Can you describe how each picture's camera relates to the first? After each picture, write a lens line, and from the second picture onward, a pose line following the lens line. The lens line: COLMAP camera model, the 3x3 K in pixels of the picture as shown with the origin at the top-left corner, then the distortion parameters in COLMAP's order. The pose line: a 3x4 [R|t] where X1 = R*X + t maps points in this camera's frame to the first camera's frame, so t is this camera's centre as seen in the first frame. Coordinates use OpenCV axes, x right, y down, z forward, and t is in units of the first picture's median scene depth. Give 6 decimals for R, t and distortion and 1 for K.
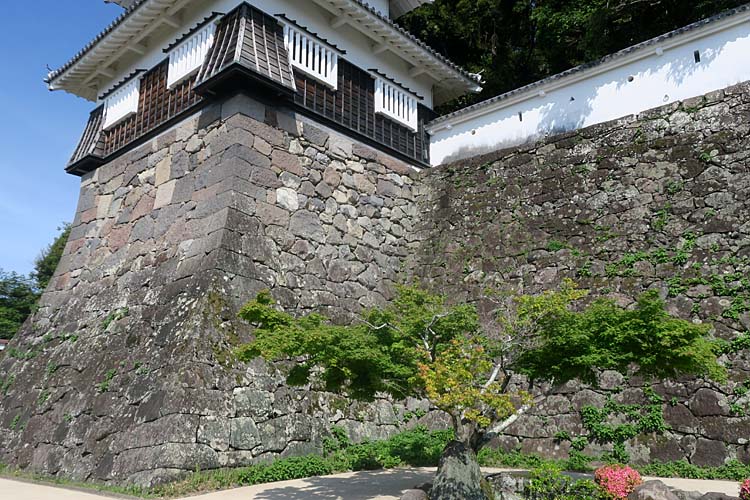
lens RADIAL K [[596.1, 0, 340.4], [0, 596.1, 226.0], [0, 0, 1]] dist [-0.006645, 0.001502]
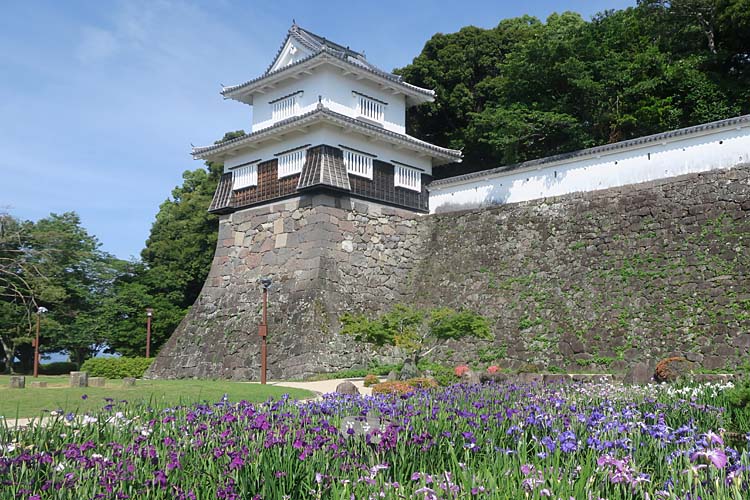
lens RADIAL K [[596.1, 0, 375.6], [0, 596.1, 250.4], [0, 0, 1]] dist [-0.006645, 0.001502]
pose [[0.999818, -0.011904, -0.014932, 0.031195], [0.013659, 0.992242, 0.123571, -0.262493], [0.013345, -0.123752, 0.992223, -0.902502]]
